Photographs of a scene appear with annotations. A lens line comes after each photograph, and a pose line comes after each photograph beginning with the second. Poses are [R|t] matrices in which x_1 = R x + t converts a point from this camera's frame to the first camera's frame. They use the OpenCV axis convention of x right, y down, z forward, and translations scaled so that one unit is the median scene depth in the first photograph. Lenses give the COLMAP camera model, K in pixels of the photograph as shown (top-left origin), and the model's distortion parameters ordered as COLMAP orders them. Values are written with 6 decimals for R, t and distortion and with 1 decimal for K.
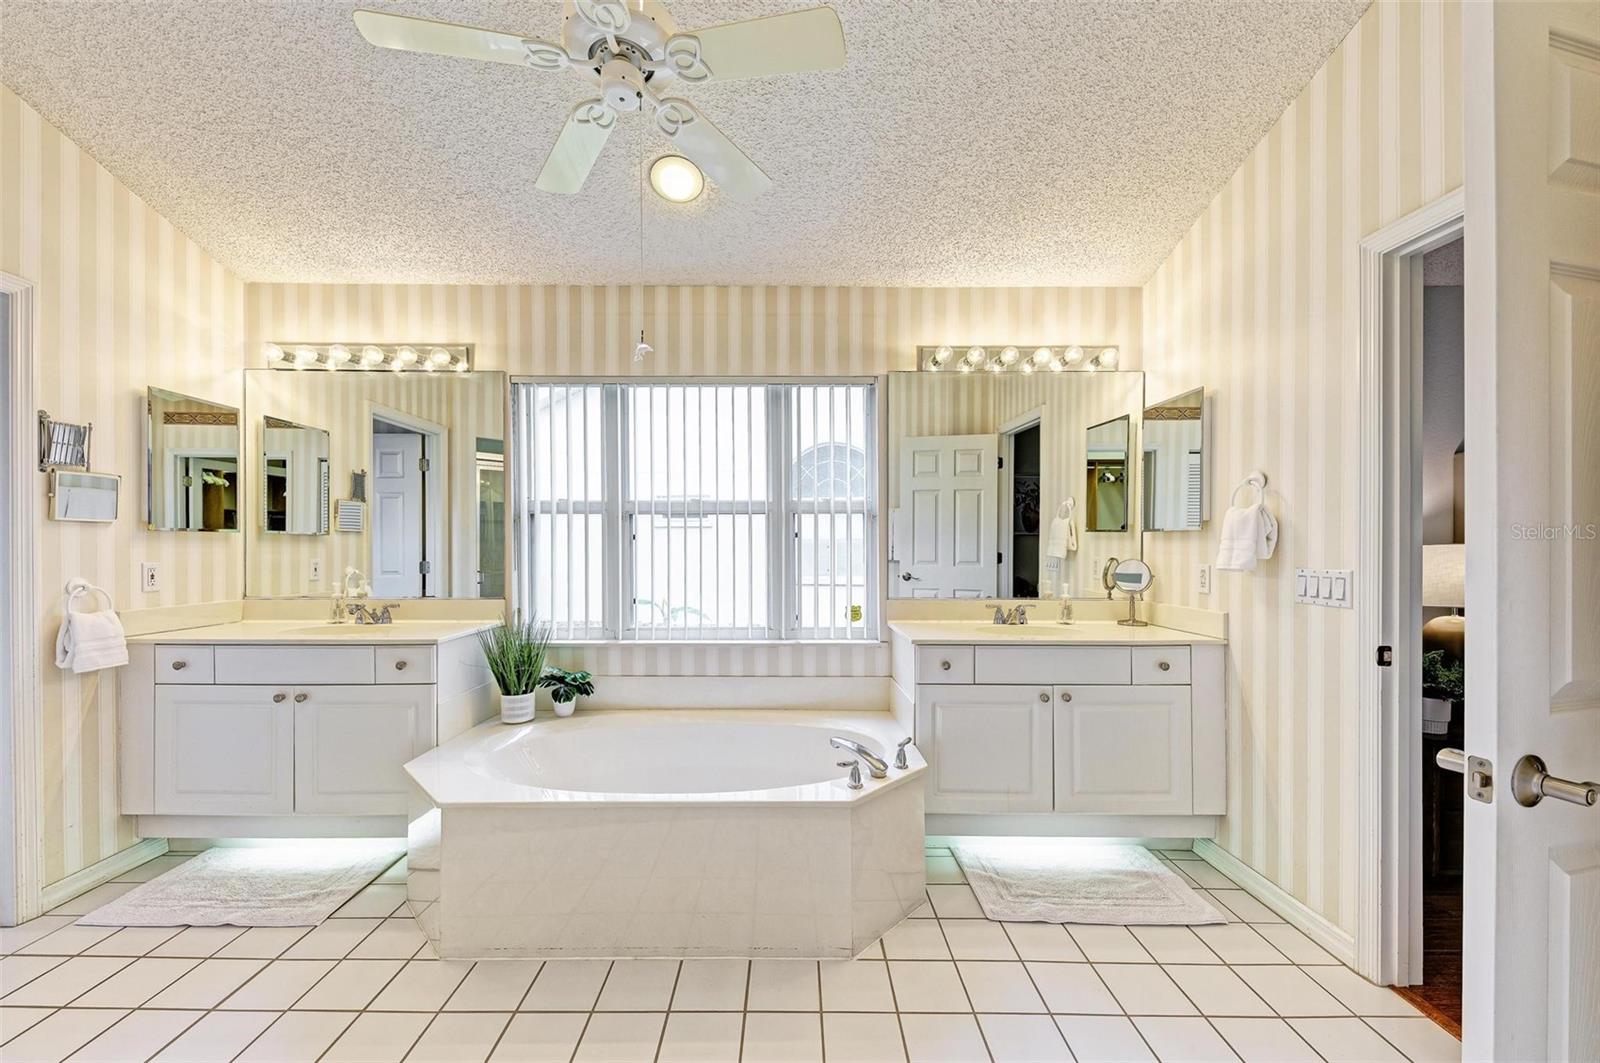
lens RADIAL K [[604.2, 0, 796.1], [0, 604.2, 547.8], [0, 0, 1]] dist [0.013220, -0.005732]
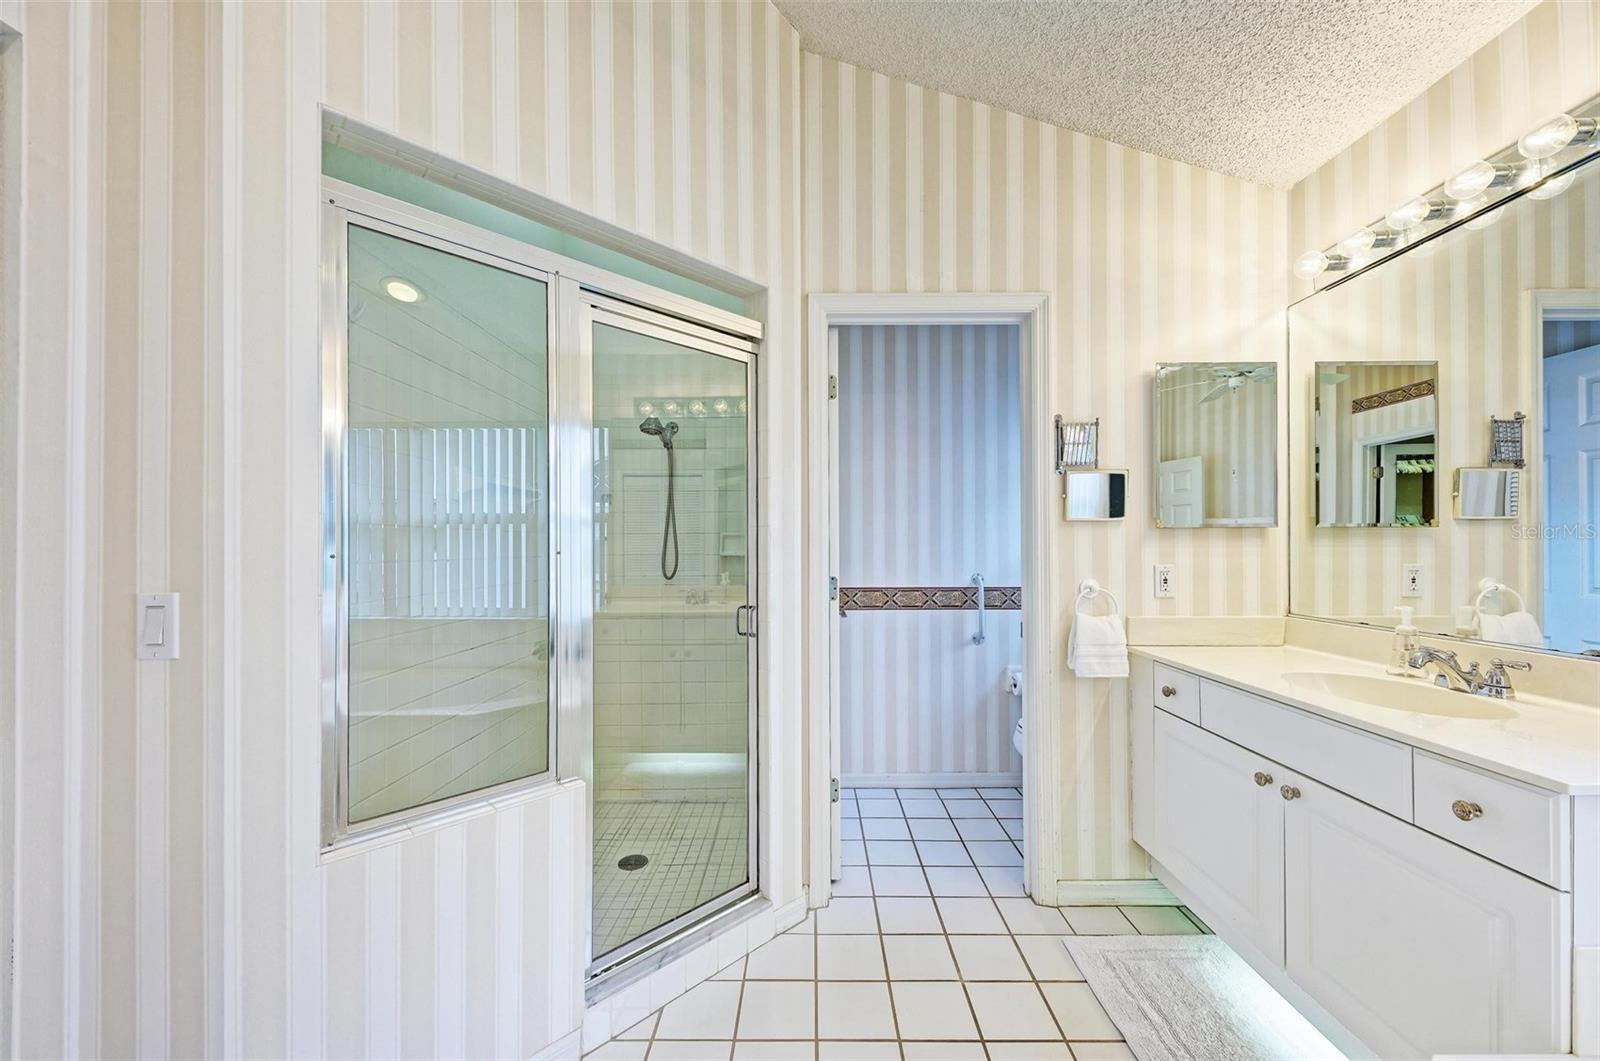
lens RADIAL K [[604.2, 0, 790.8], [0, 604.2, 543.5], [0, 0, 1]] dist [0.013220, -0.005732]
pose [[-0.035558, -0.001932, -0.999366, -0.148821], [0.003337, 0.999992, -0.002052, -0.005083], [0.999362, -0.003408, -0.035551, 0.432500]]
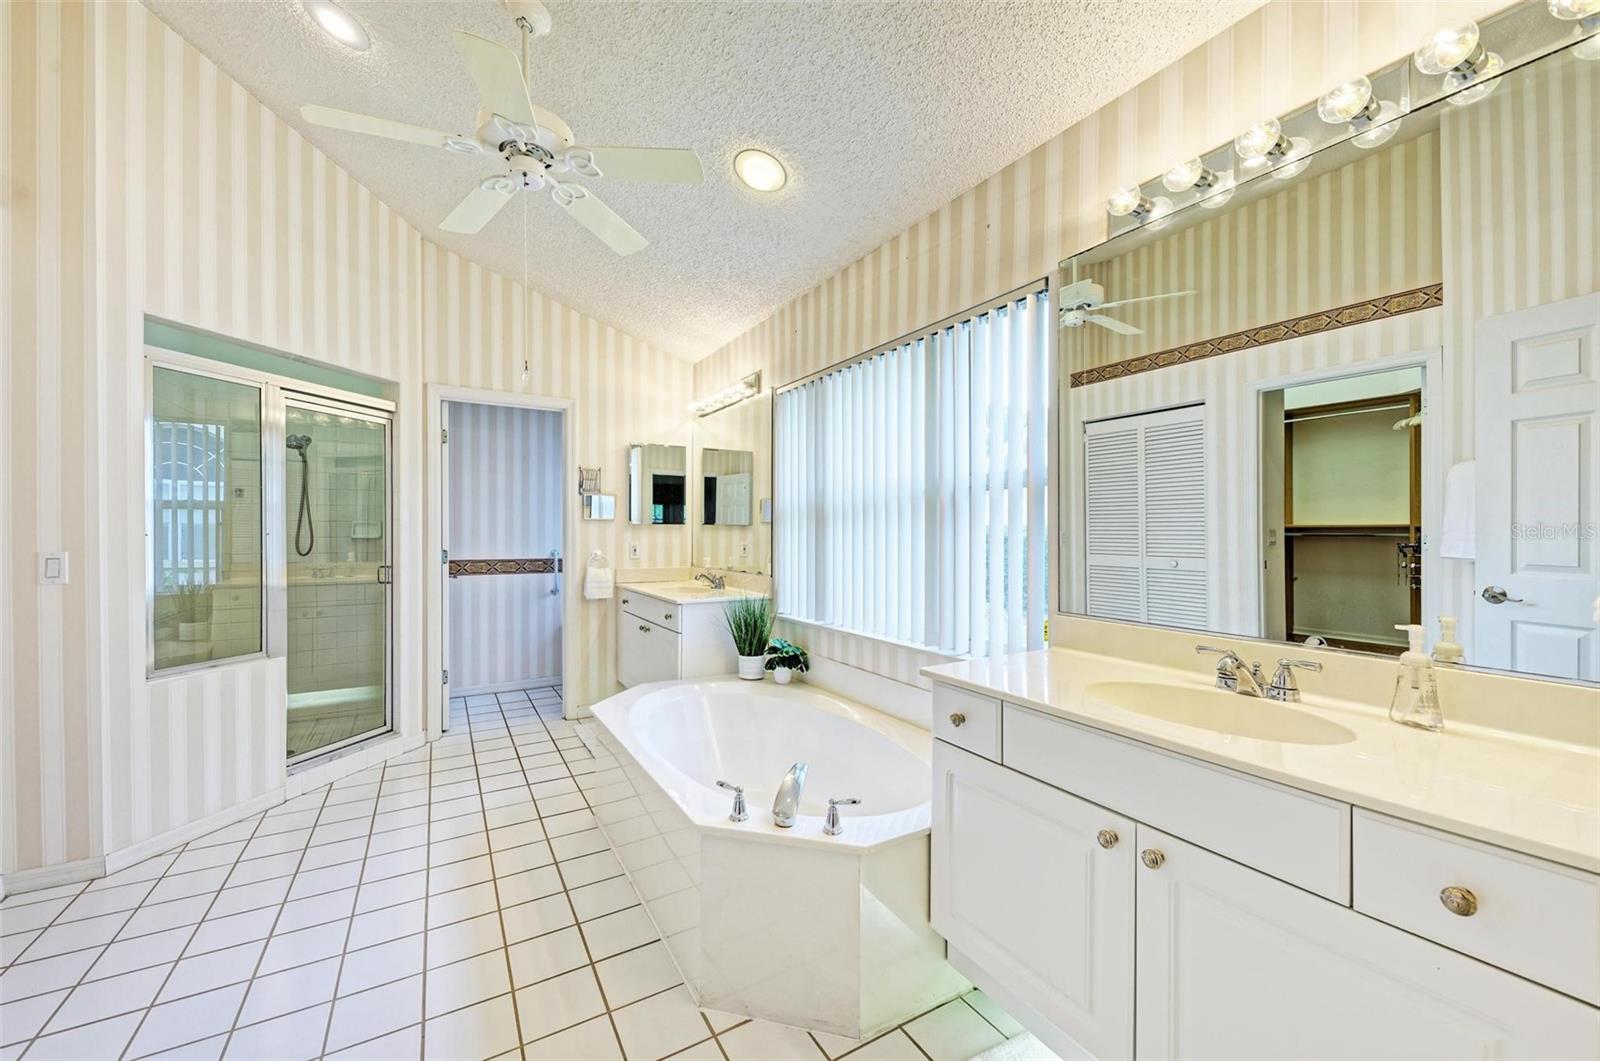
lens RADIAL K [[604.2, 0, 796.8], [0, 604.2, 538.2], [0, 0, 1]] dist [0.013220, -0.005732]
pose [[0.508480, 0.007654, -0.861040, 0.597775], [-0.003003, 0.999970, 0.007115, -0.000783], [0.861068, -0.001033, 0.508488, 0.448261]]
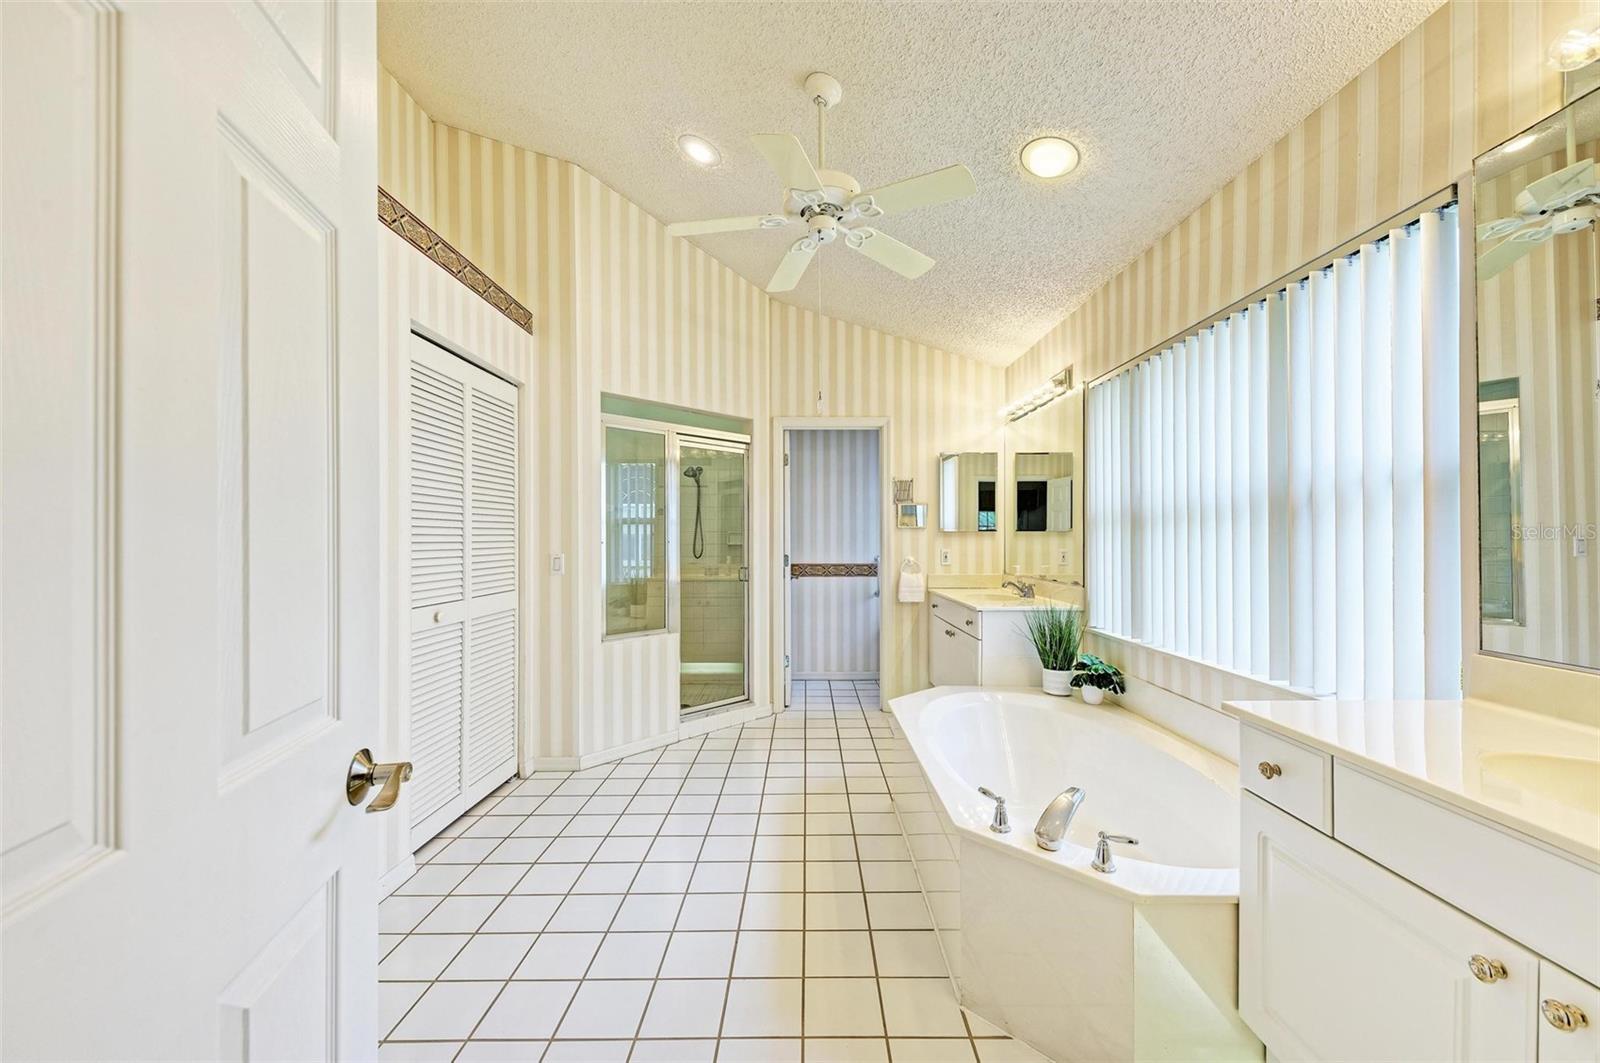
lens RADIAL K [[604.2, 0, 814.5], [0, 604.2, 545.5], [0, 0, 1]] dist [0.013220, -0.005732]
pose [[0.010067, 0.008819, -0.999910, 0.642829], [0.000083, 0.999961, 0.008820, -0.001828], [0.999949, -0.000172, 0.010066, 0.516288]]
